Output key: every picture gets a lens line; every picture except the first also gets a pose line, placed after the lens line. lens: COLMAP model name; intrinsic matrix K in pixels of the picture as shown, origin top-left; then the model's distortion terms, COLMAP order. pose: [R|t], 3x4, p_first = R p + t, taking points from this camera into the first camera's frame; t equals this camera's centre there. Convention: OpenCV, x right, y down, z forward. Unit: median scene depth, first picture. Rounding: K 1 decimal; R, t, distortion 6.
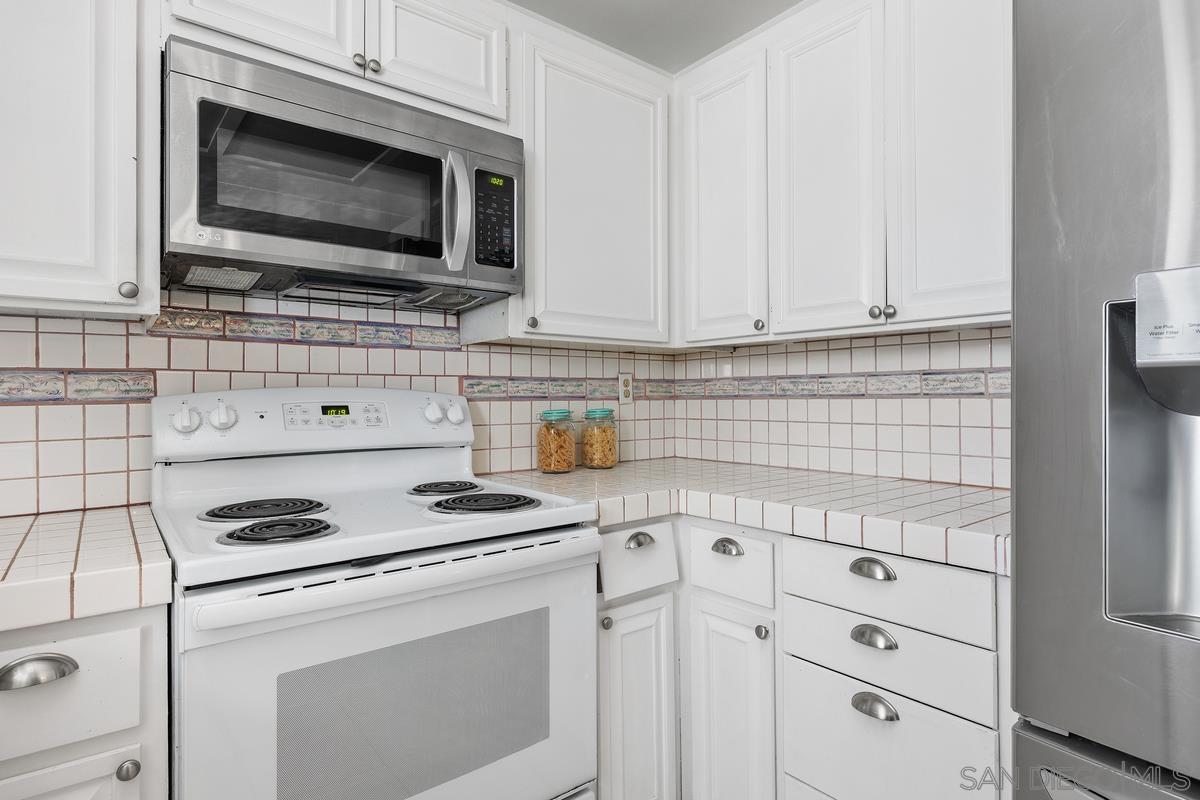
lens RADIAL K [[632.4, 0, 600.0], [0, 632.4, 391.4], [0, 0, 1]] dist [0.006927, 0.000697]
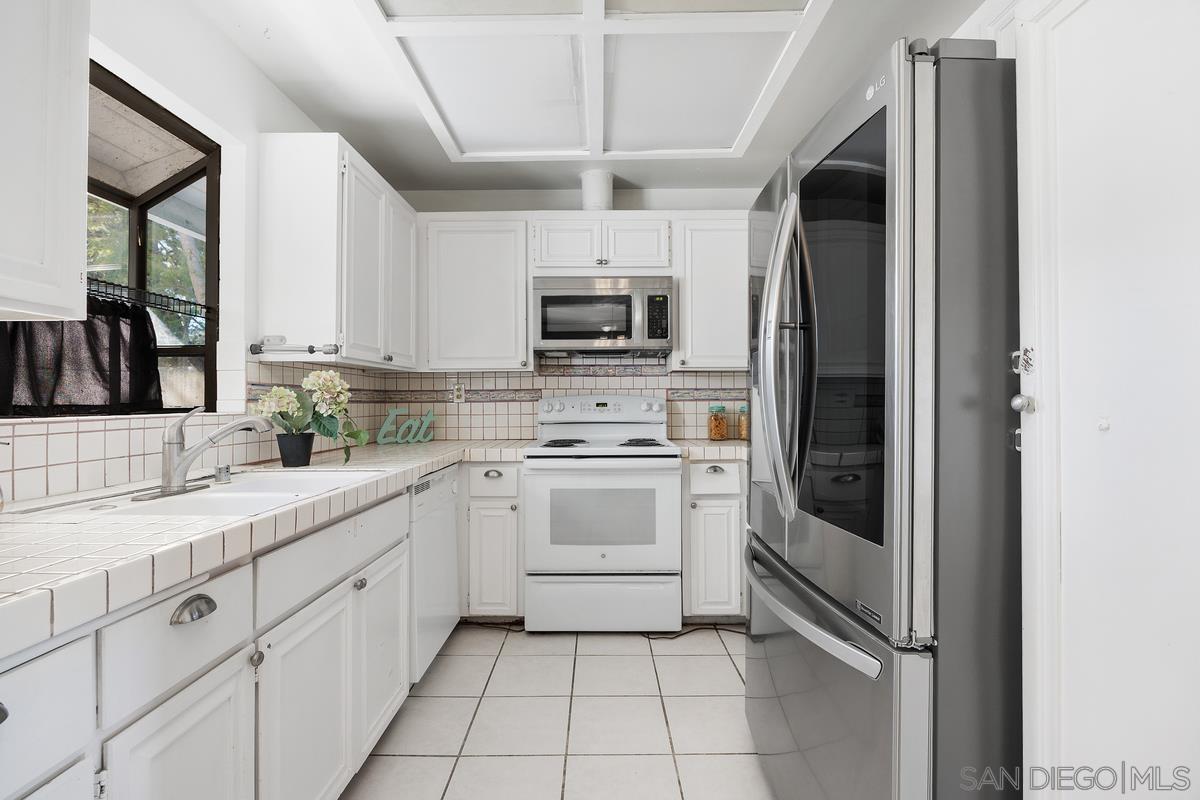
lens RADIAL K [[546.7, 0, 596.5], [0, 546.7, 393.6], [0, 0, 1]] dist [-0.000170, -0.000281]
pose [[0.778173, -0.008274, -0.627996, 0.818903], [0.006254, 0.999966, -0.005424, -0.000809], [0.628019, 0.000293, 0.778198, -0.568303]]
